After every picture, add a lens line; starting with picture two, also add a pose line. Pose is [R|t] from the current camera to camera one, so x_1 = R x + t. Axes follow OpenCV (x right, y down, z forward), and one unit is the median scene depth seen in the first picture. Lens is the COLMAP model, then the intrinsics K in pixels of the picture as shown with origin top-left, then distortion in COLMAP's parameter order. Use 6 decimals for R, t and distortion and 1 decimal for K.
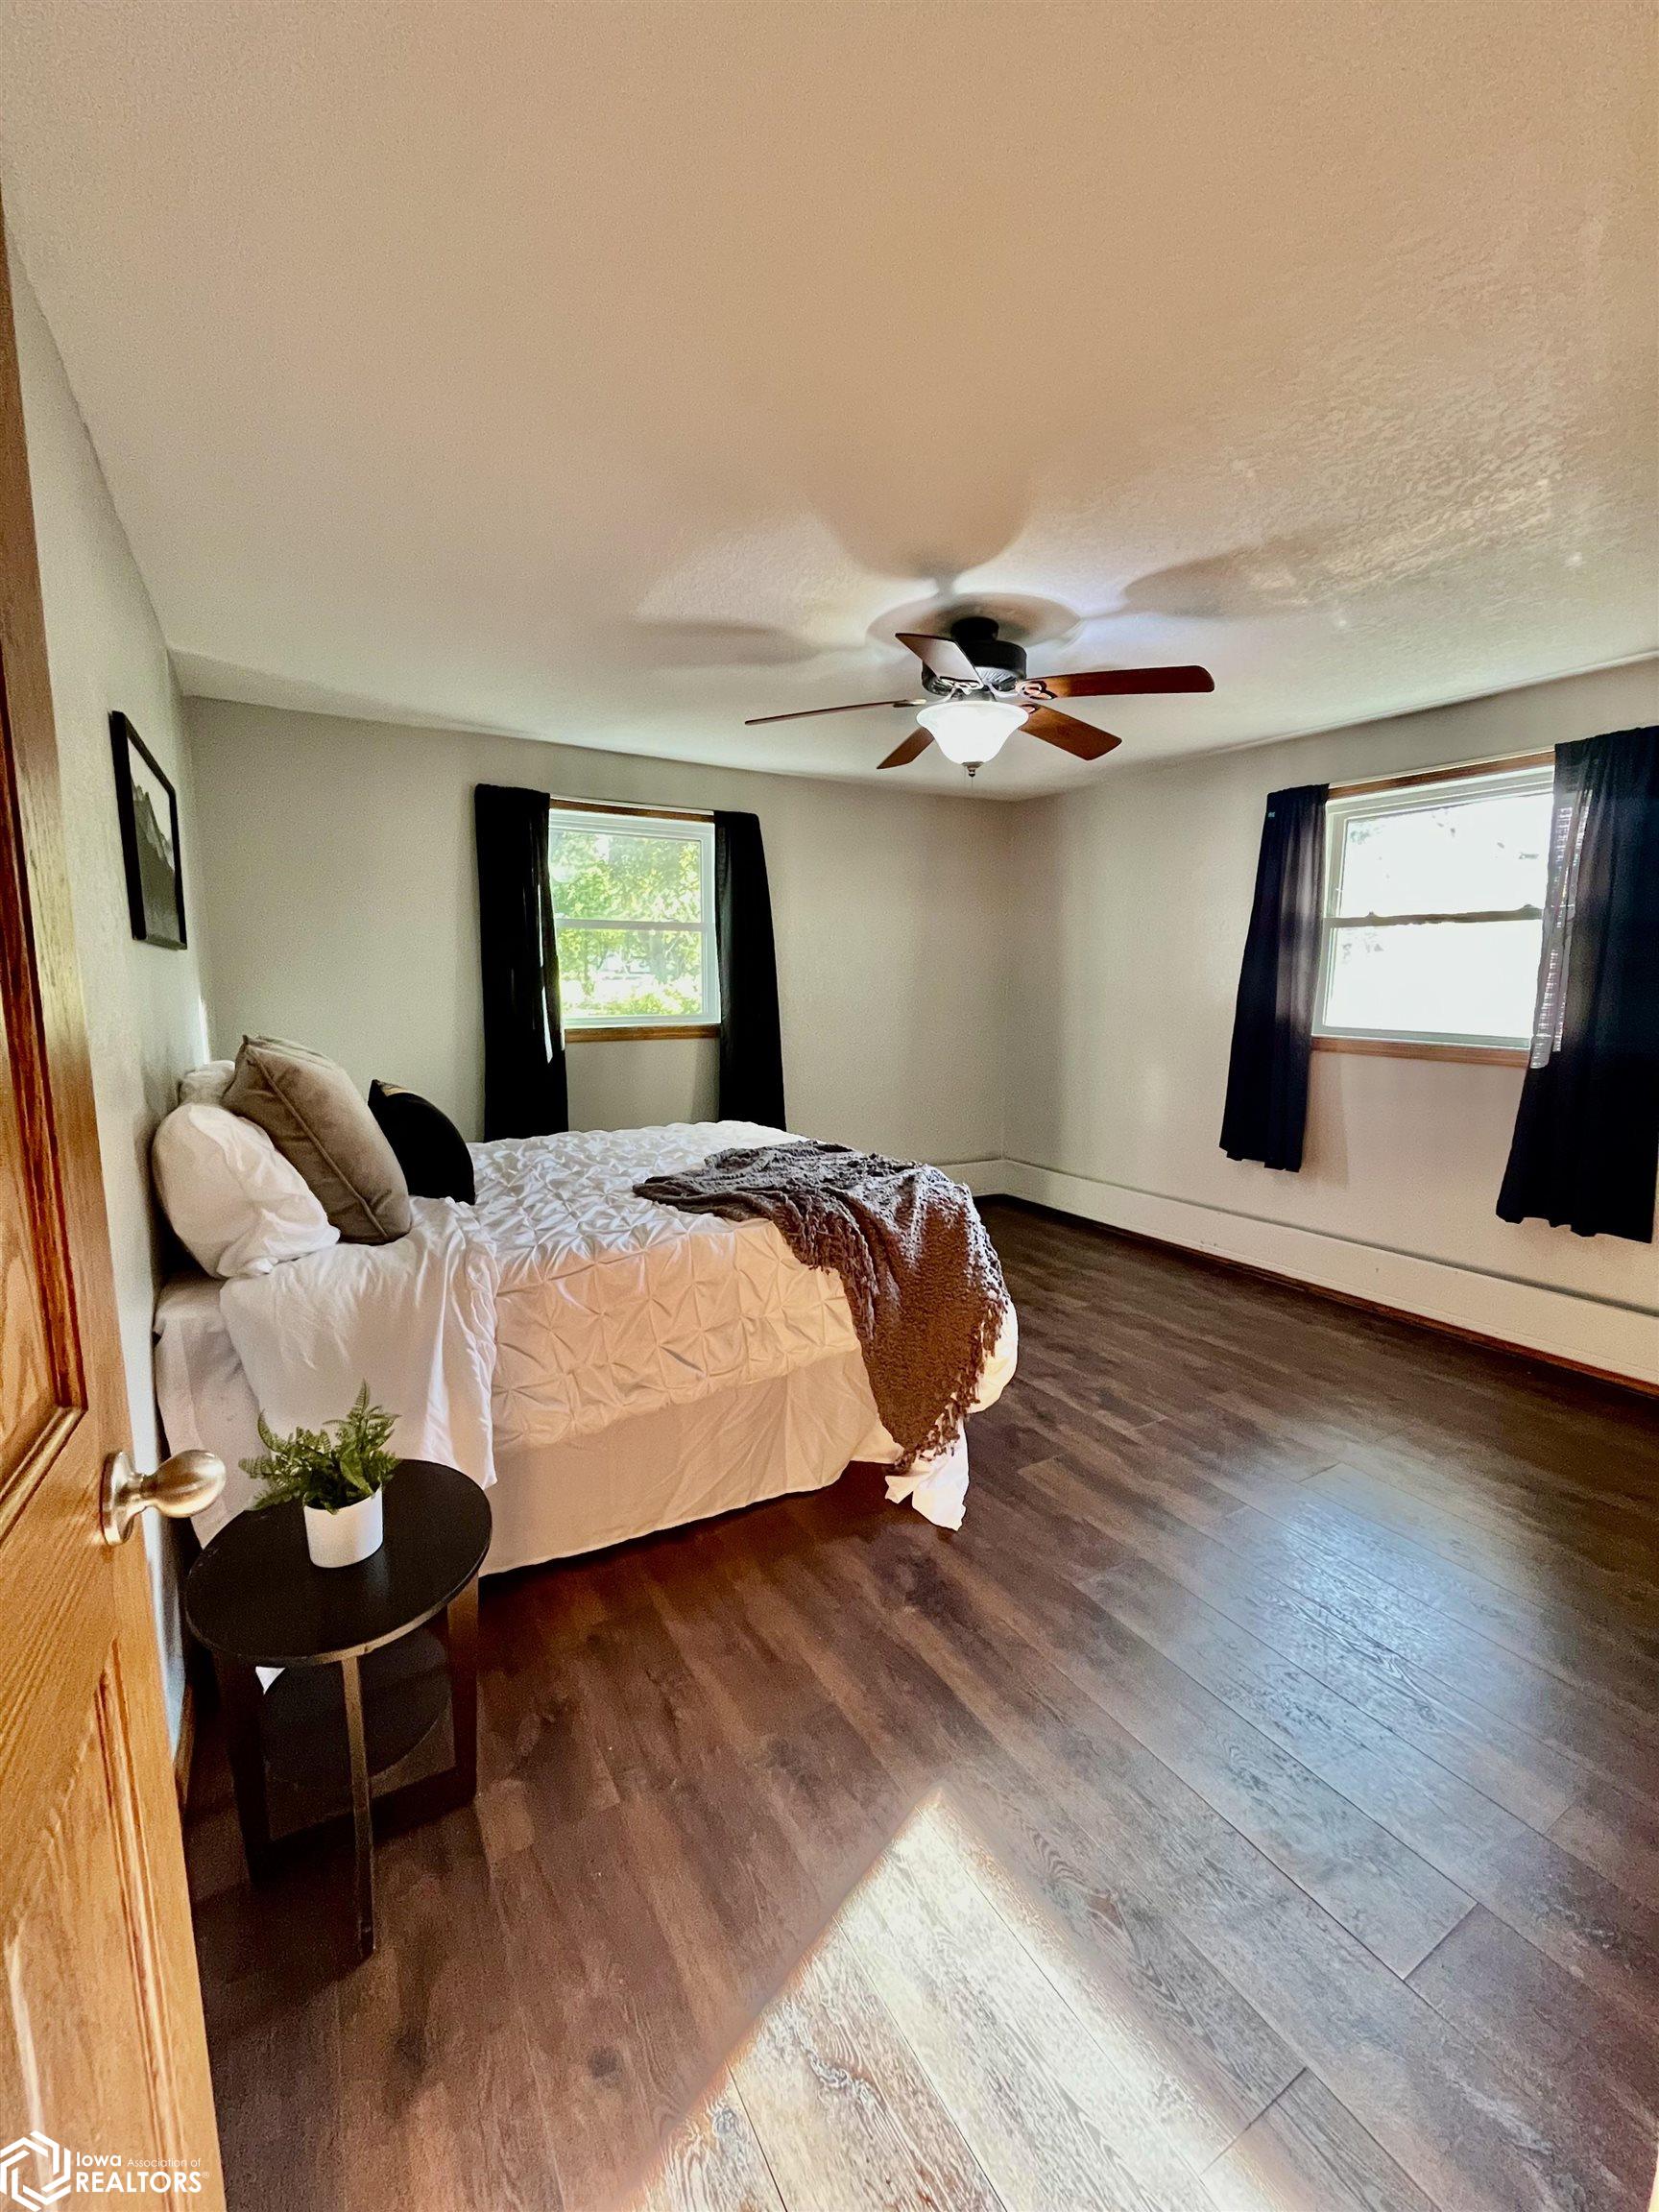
lens RADIAL K [[907.0, 0, 830.2], [0, 907.0, 1101.9], [0, 0, 1]] dist [-0.003268, -0.000510]
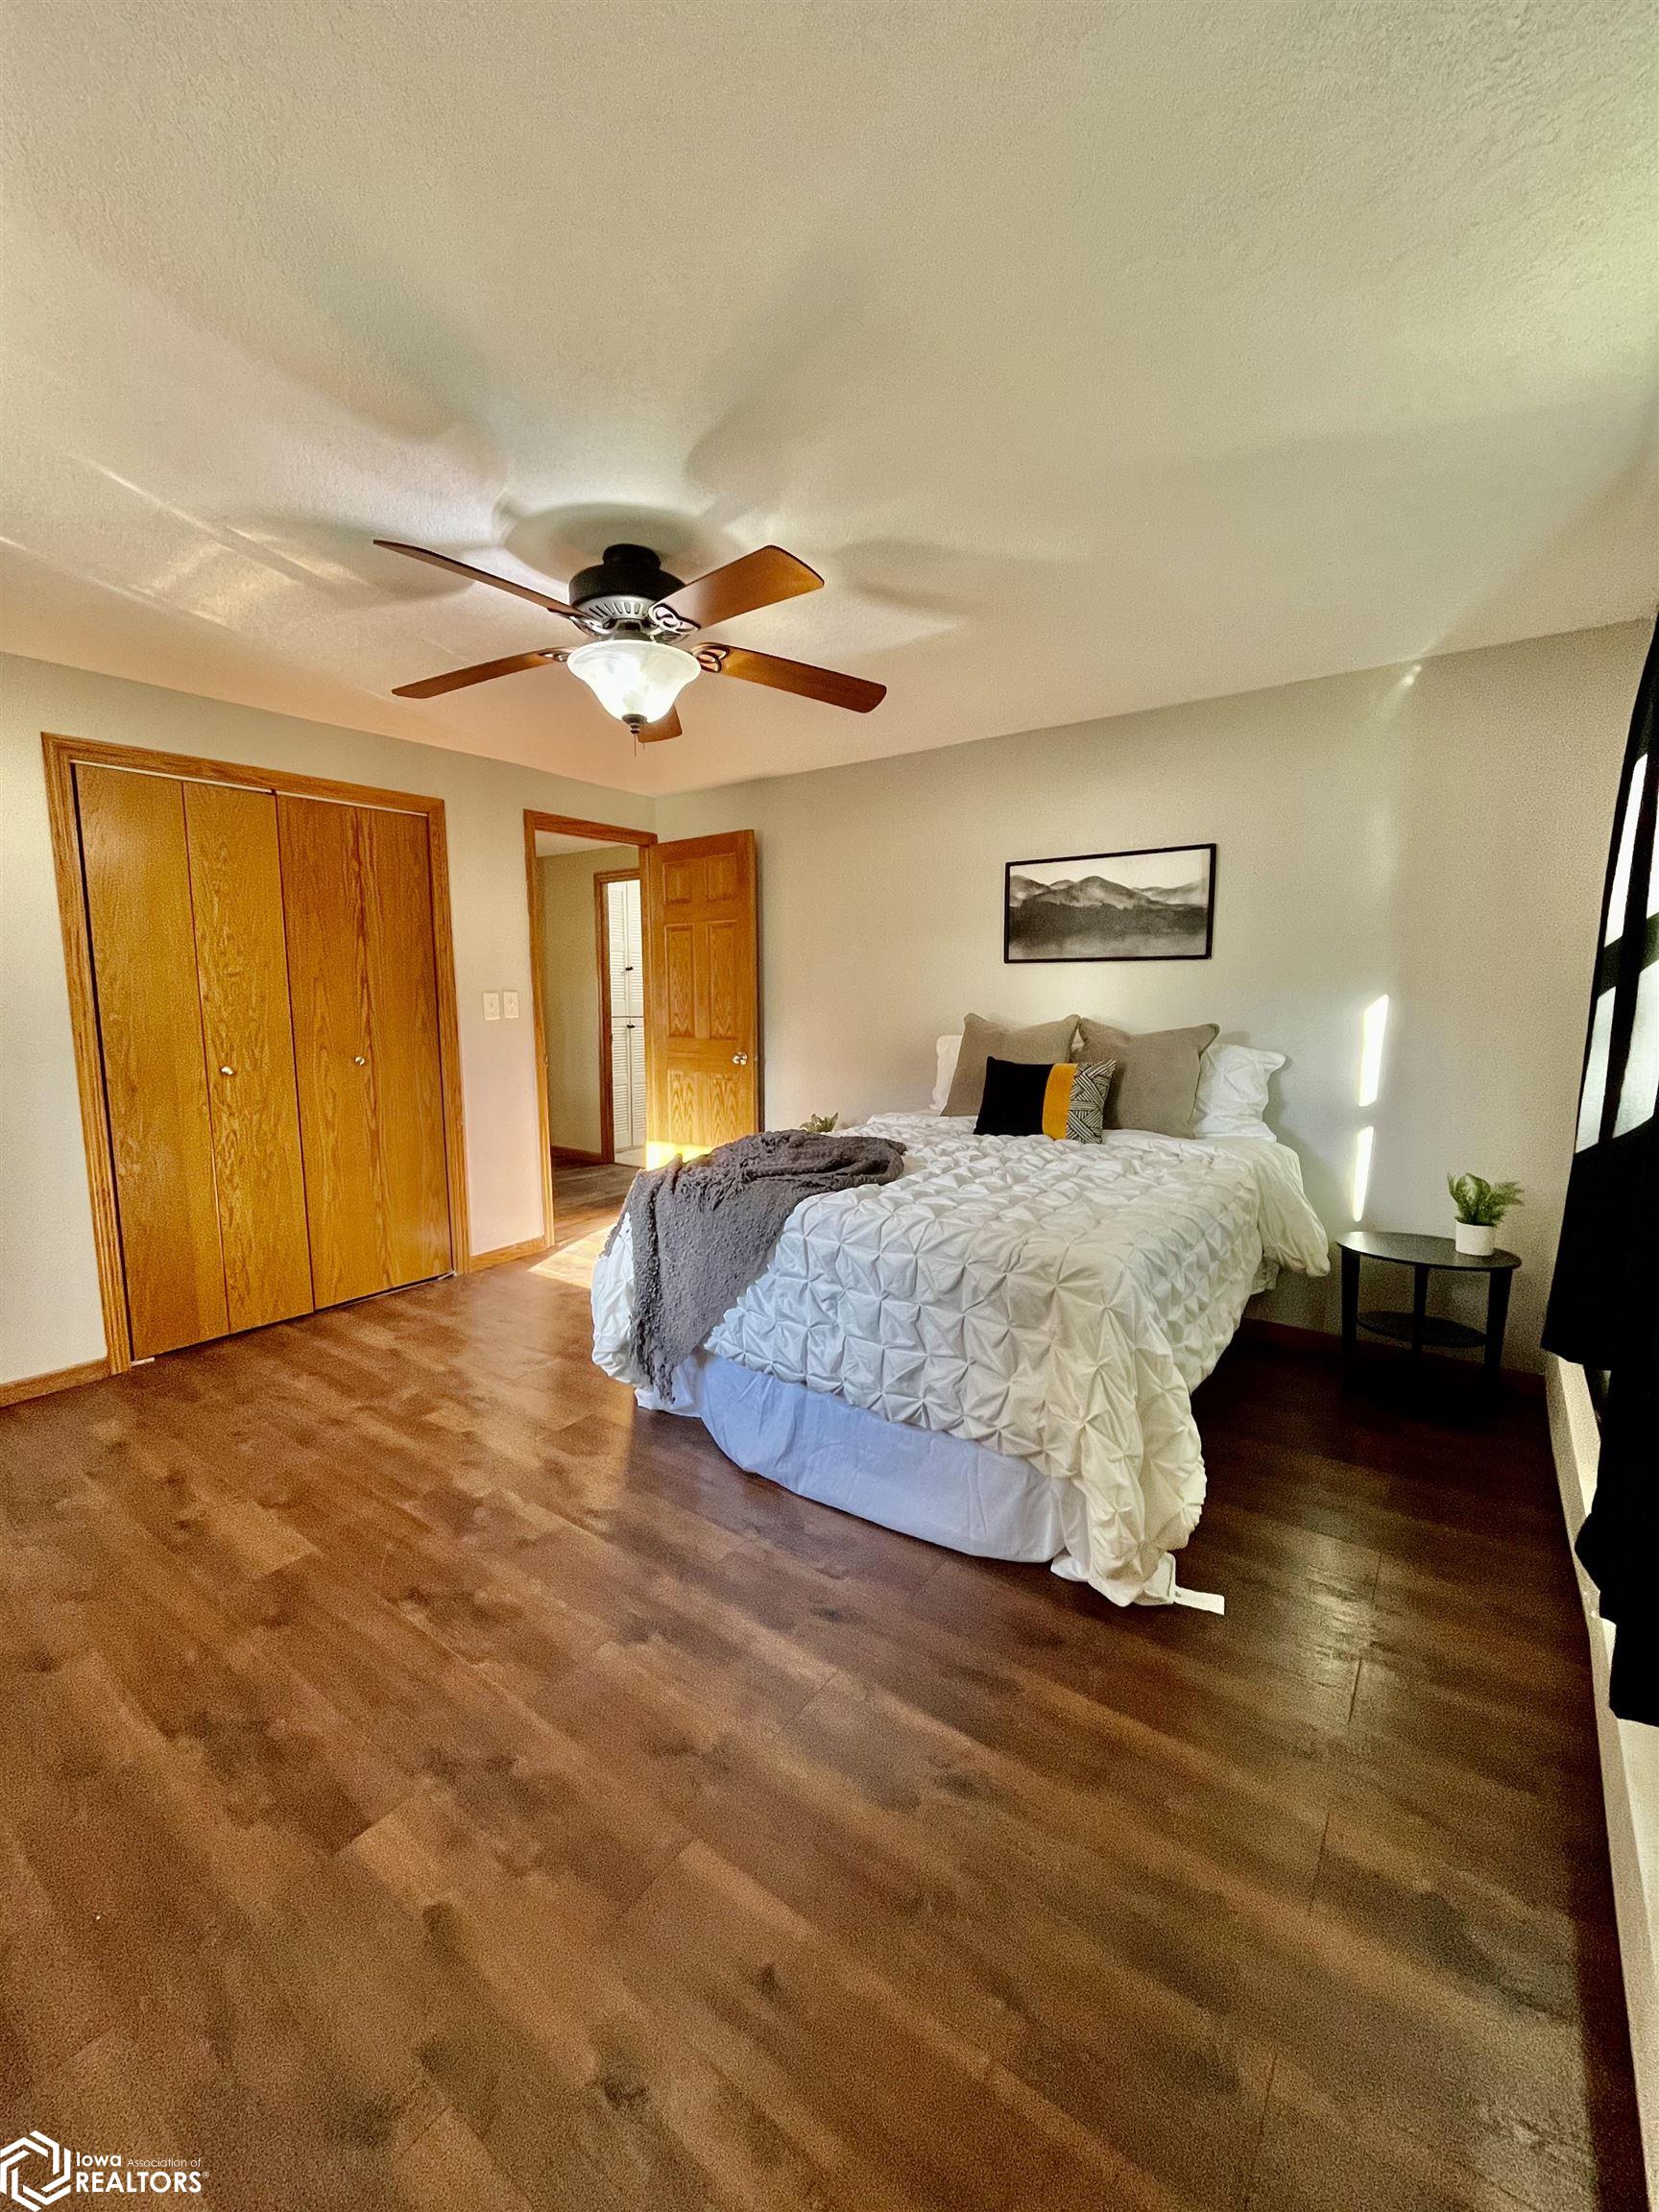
lens RADIAL K [[907.0, 0, 830.2], [0, 907.0, 1101.9], [0, 0, 1]] dist [-0.003268, -0.000510]
pose [[-0.922538, 0.047307, -0.382995, 0.310899], [-0.055696, 0.965745, 0.253445, -0.241171], [0.381866, 0.255144, -0.888302, 1.802488]]
